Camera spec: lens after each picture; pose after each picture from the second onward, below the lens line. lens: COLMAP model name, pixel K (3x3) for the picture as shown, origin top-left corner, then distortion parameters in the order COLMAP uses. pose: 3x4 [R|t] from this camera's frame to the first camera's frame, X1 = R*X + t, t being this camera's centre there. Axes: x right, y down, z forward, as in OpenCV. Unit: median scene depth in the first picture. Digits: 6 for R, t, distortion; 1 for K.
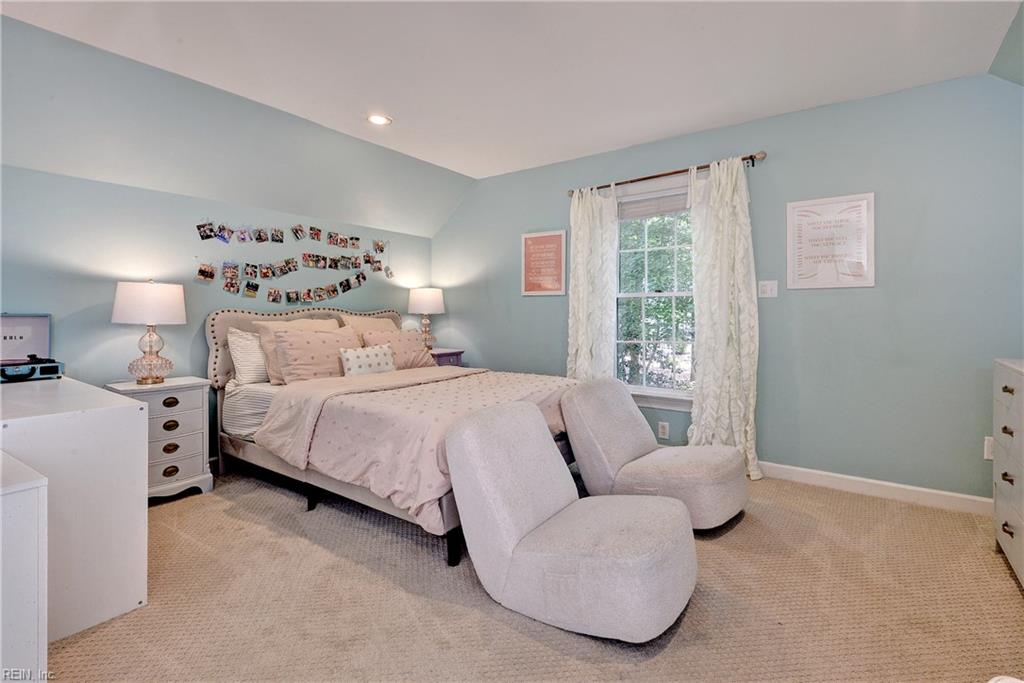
lens RADIAL K [[480.5, 0, 517.3], [0, 480.5, 319.0], [0, 0, 1]] dist [0.002234, -0.000217]
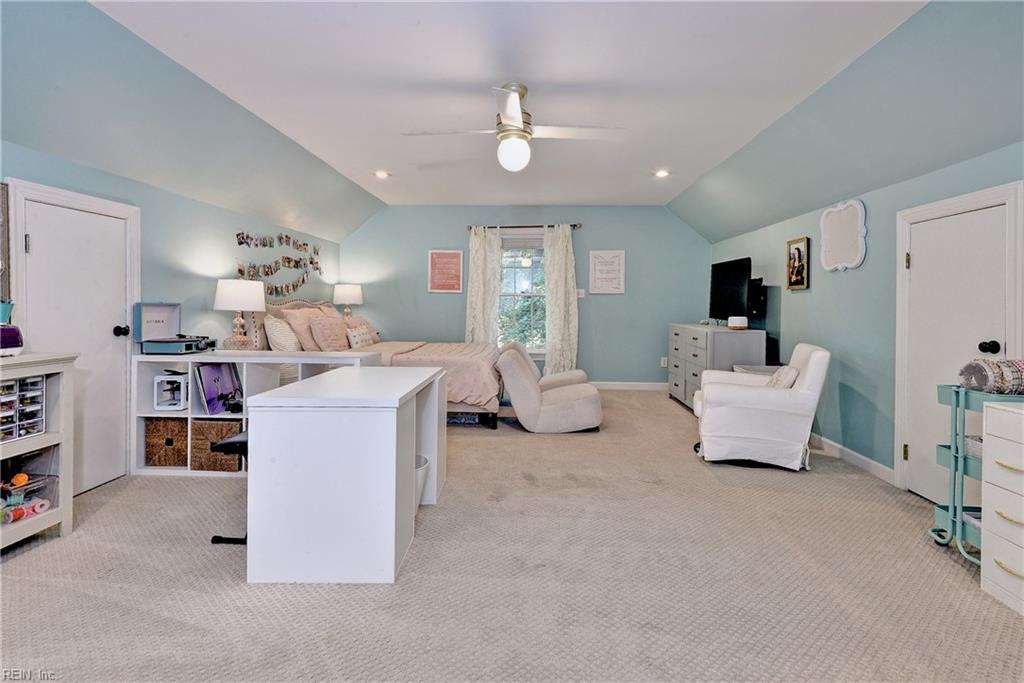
lens RADIAL K [[480.5, 0, 513.4], [0, 480.5, 307.0], [0, 0, 1]] dist [0.002234, -0.000217]
pose [[0.834013, 0.003408, 0.551734, -0.684922], [-0.001215, 0.999990, -0.004339, 0.002452], [-0.551743, 0.002949, 0.834009, -0.418419]]
